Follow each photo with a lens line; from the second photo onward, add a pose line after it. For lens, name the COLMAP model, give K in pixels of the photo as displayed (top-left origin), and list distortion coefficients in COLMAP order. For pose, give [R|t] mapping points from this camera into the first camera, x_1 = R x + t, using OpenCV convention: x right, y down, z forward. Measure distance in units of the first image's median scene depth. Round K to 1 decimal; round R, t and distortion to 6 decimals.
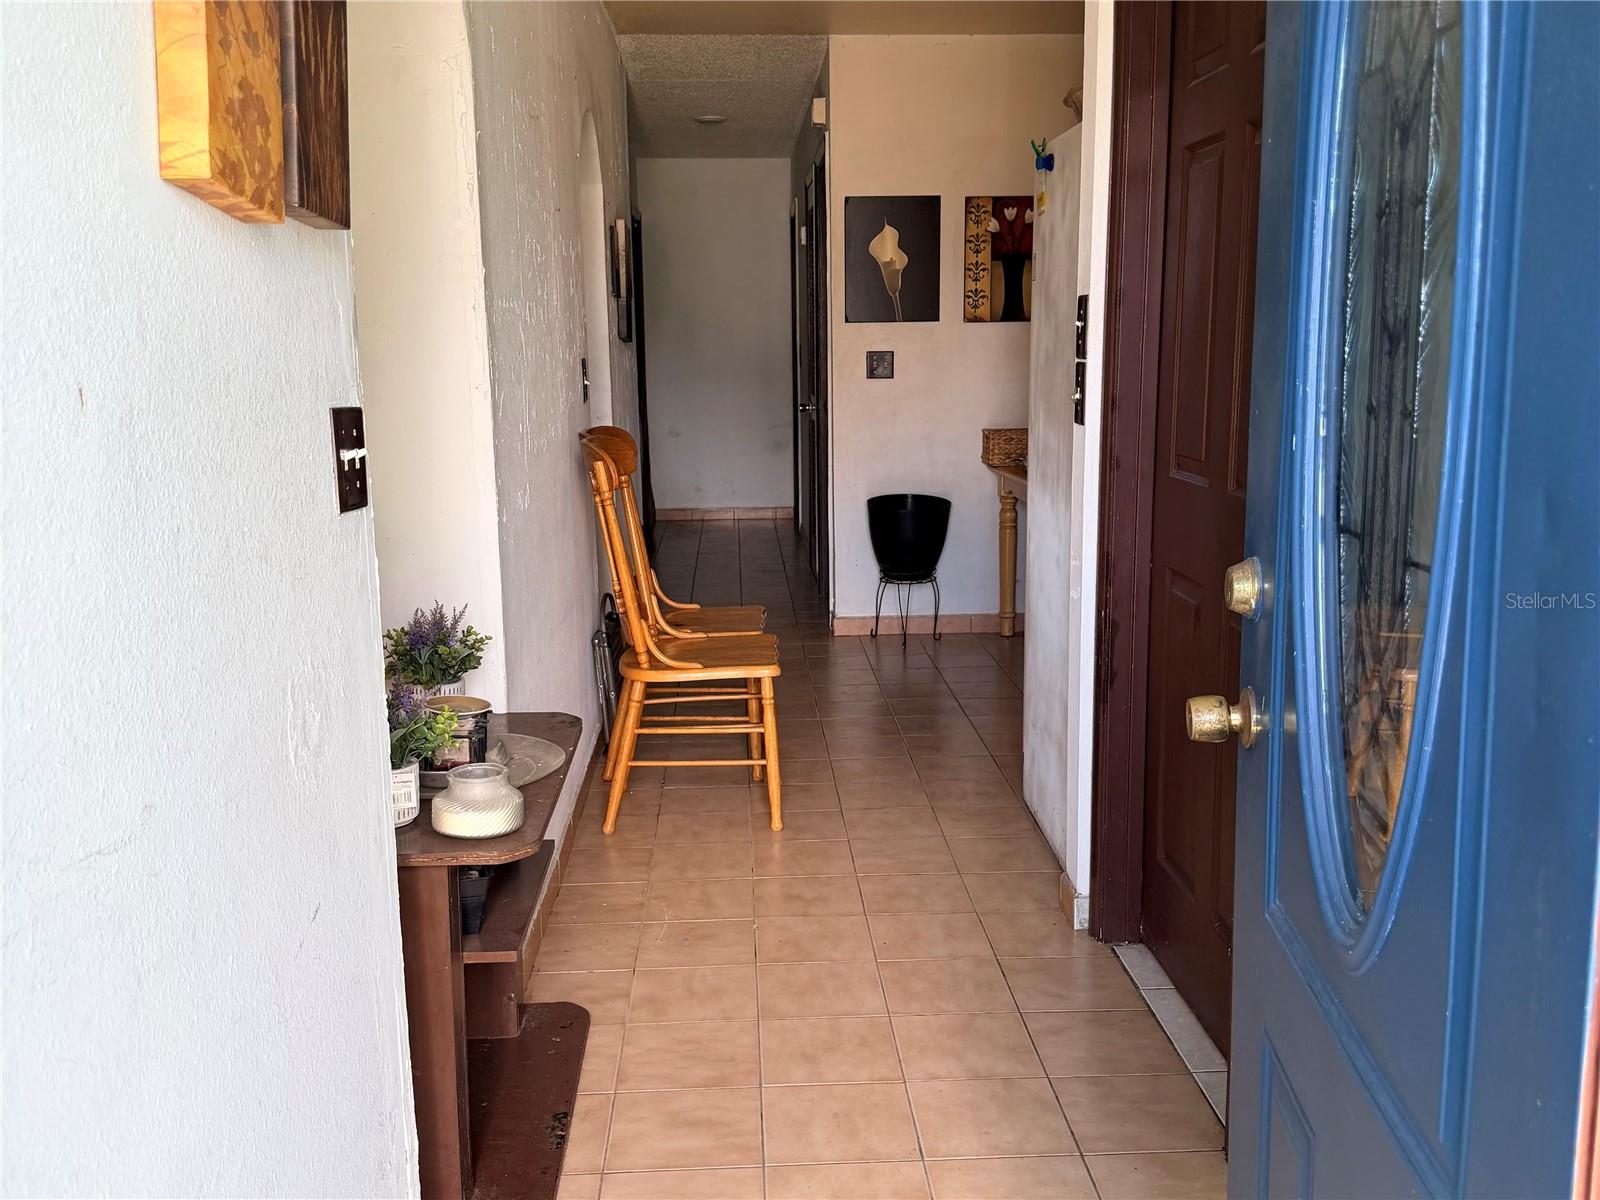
lens RADIAL K [[1504.6, 0, 802.0], [0, 1504.6, 600.4], [0, 0, 1]] dist [0.055585, 0.000000]
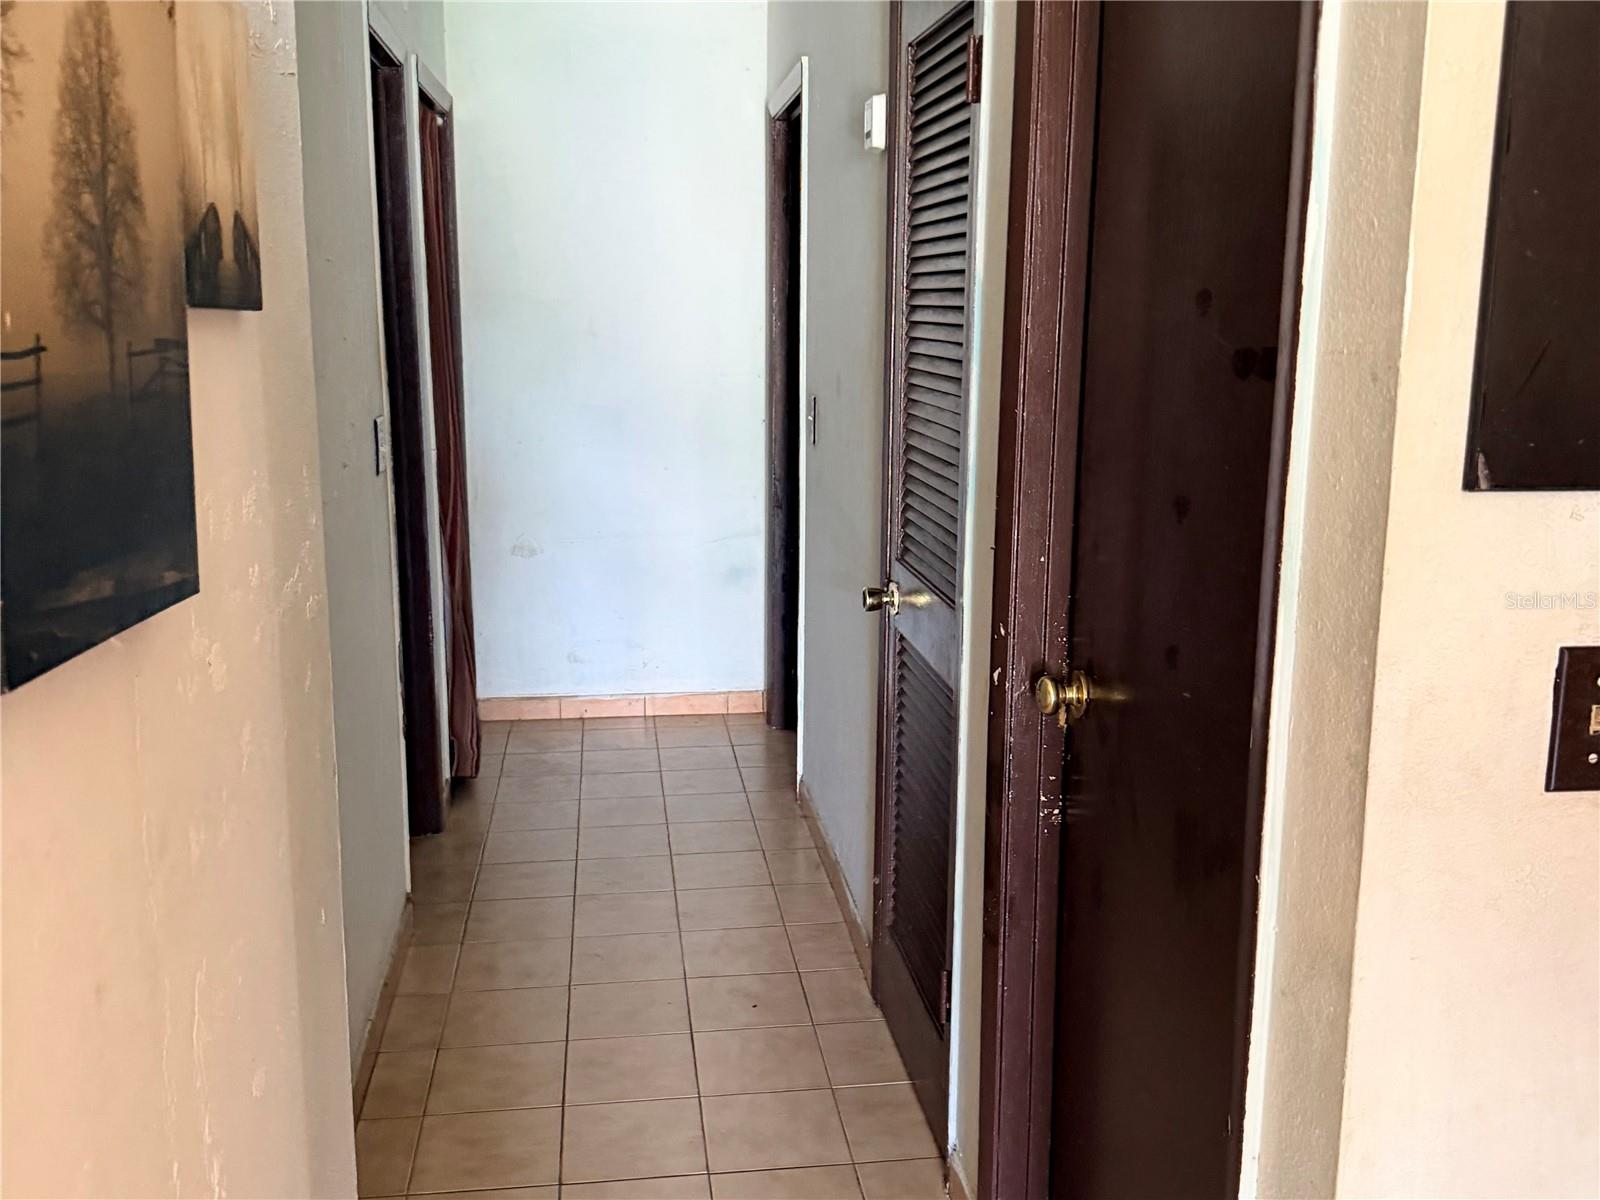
lens RADIAL K [[1504.6, 0, 809.8], [0, 1504.6, 592.4], [0, 0, 1]] dist [0.055585, 0.000000]
pose [[0.995825, -0.004226, 0.091186, -0.035917], [0.003230, 0.999934, 0.011063, -0.101545], [-0.091227, -0.010722, 0.995772, 0.486901]]
